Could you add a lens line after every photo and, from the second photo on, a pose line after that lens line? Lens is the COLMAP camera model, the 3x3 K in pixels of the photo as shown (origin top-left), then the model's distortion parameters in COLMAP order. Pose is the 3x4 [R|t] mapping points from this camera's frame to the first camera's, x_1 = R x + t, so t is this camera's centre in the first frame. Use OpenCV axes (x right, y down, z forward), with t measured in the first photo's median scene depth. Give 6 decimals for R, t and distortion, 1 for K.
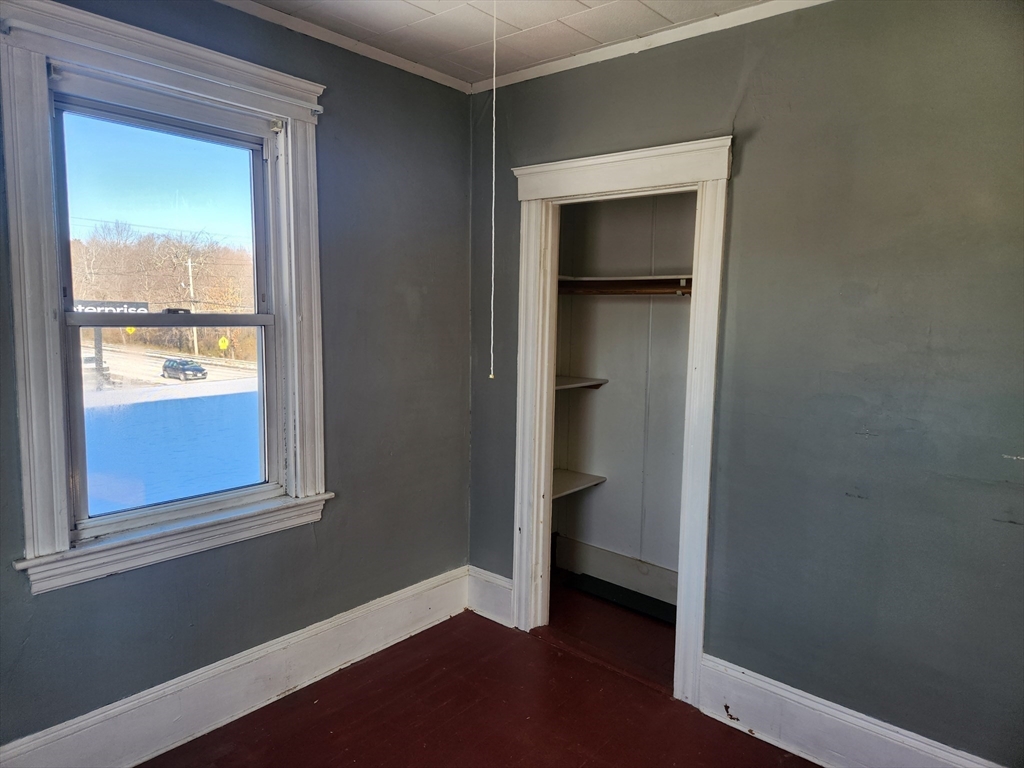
lens RADIAL K [[668.0, 0, 509.9], [0, 668.0, 382.1], [0, 0, 1]] dist [0.008725, -0.003469]
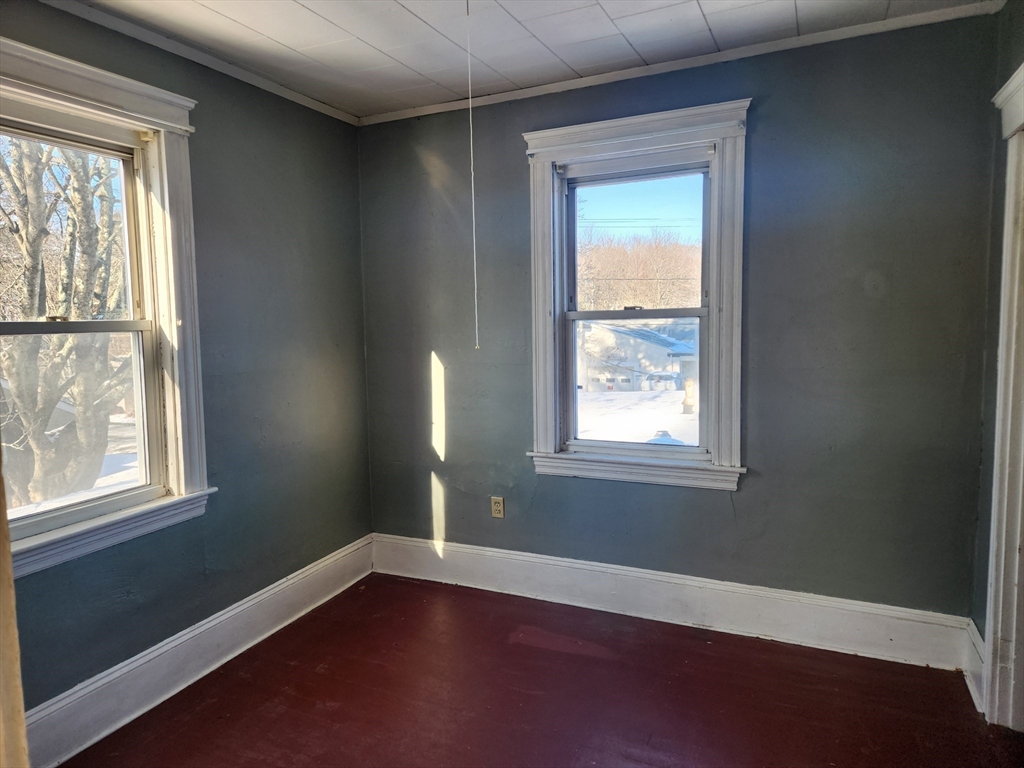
lens RADIAL K [[668.0, 0, 508.8], [0, 668.0, 384.4], [0, 0, 1]] dist [0.008725, -0.003469]
pose [[0.257525, 0.074417, -0.963402, 0.788947], [-0.070410, 0.995825, 0.058101, -0.009209], [0.963703, 0.052871, 0.261690, 0.386174]]
